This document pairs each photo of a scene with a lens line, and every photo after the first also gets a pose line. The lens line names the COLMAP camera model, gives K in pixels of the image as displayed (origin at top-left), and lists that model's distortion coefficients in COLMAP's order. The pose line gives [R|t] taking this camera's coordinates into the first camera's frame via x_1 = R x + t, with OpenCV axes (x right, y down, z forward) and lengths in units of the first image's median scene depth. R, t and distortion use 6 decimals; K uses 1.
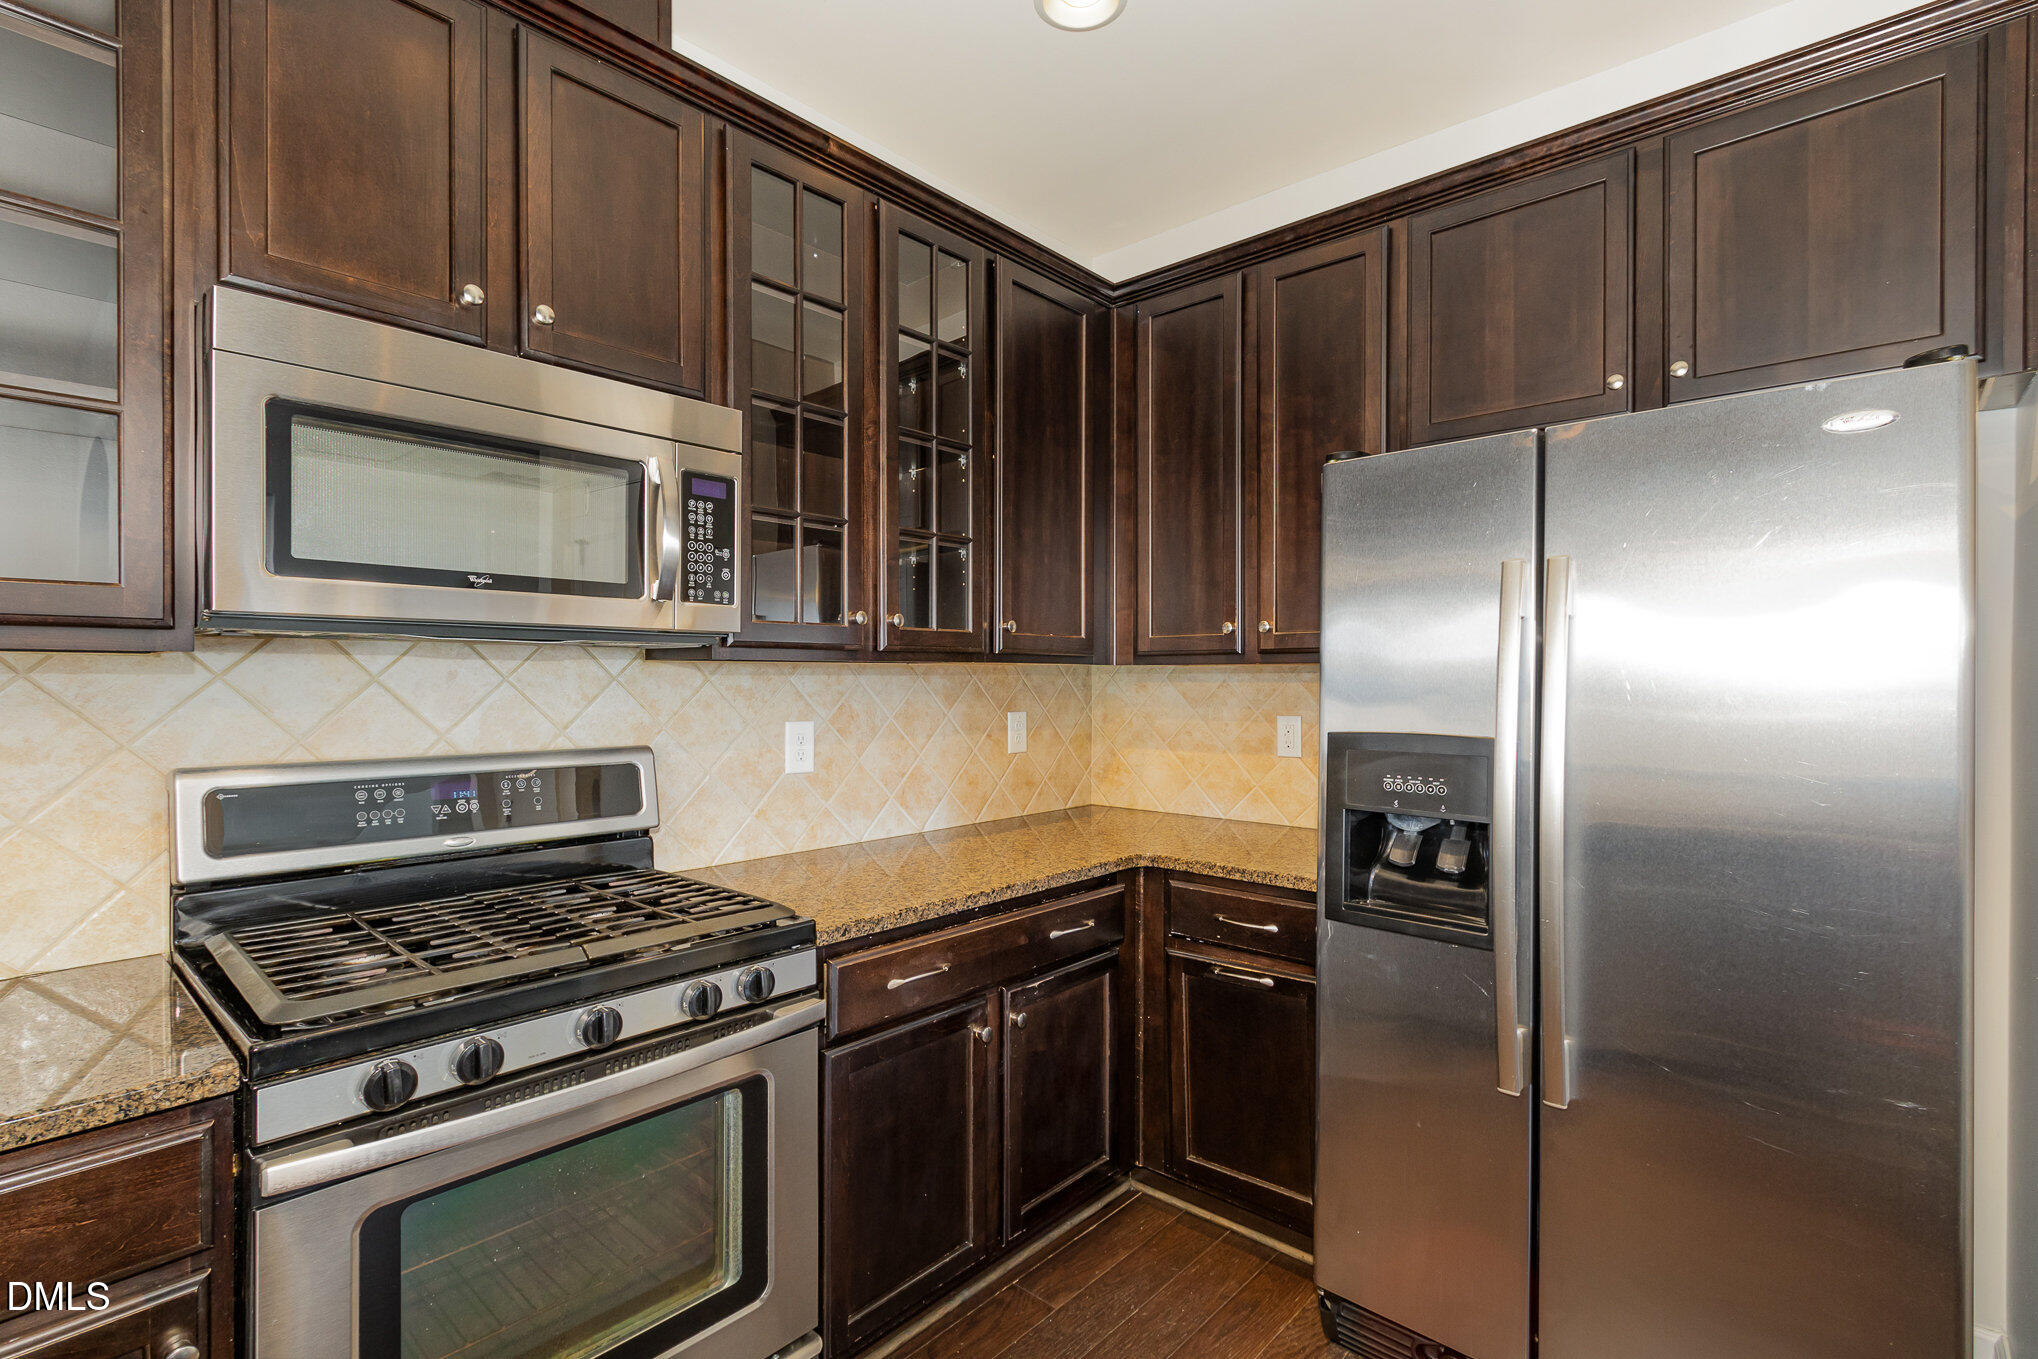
lens RADIAL K [[942.8, 0, 1026.5], [0, 942.8, 683.1], [0, 0, 1]] dist [-0.004919, -0.000144]
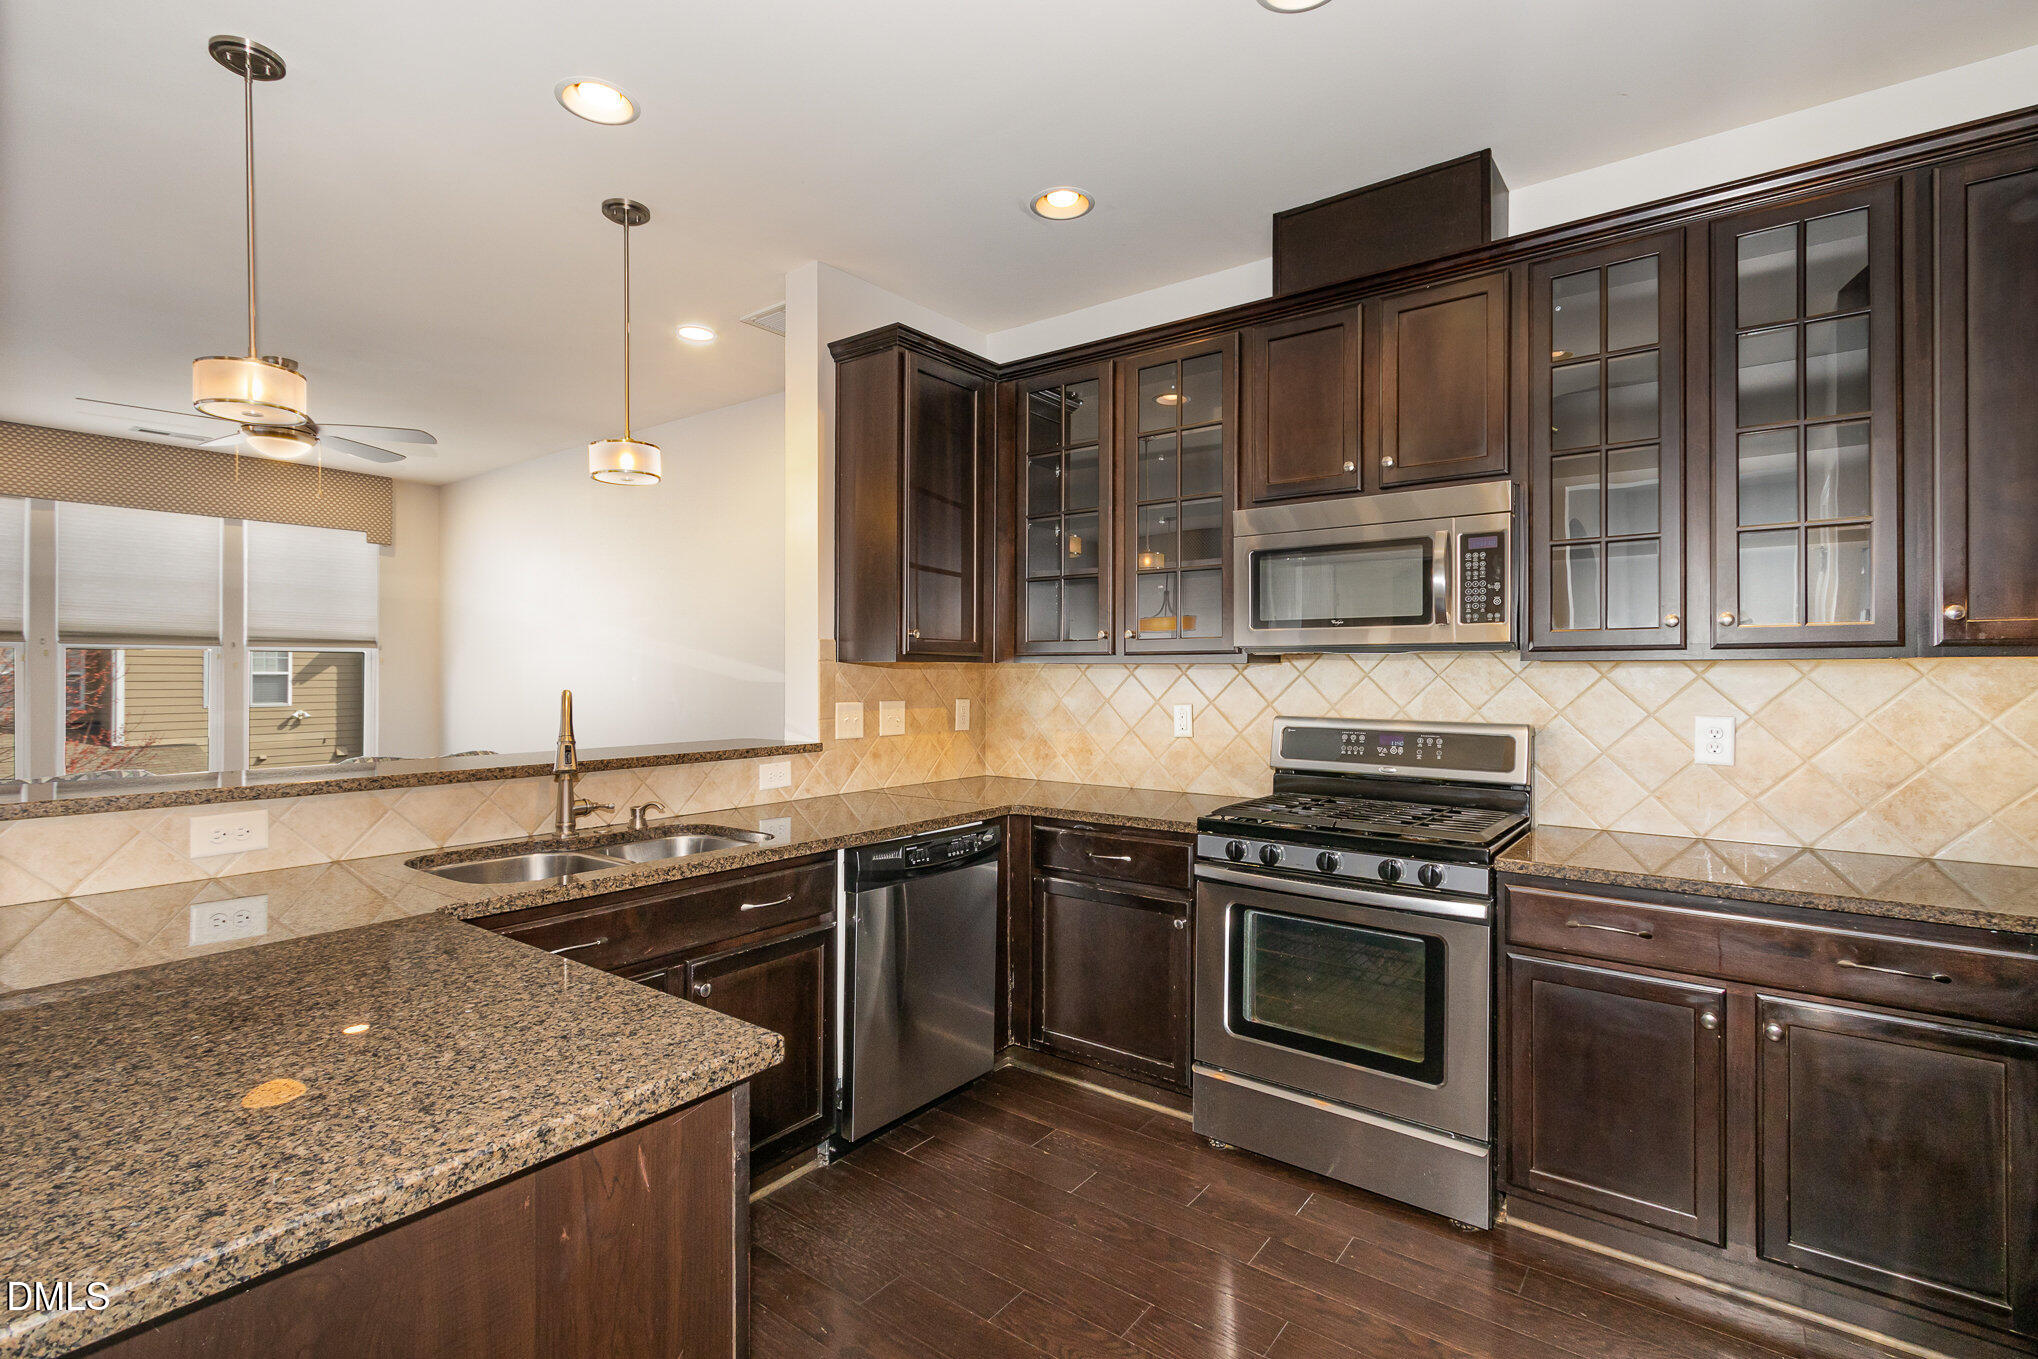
lens RADIAL K [[942.8, 0, 1024.0], [0, 942.8, 671.4], [0, 0, 1]] dist [-0.004919, -0.000144]
pose [[0.090866, -0.002087, -0.995861, 1.009873], [-0.006916, 0.999972, -0.002727, -0.001800], [0.995839, 0.007135, 0.090849, 0.173985]]
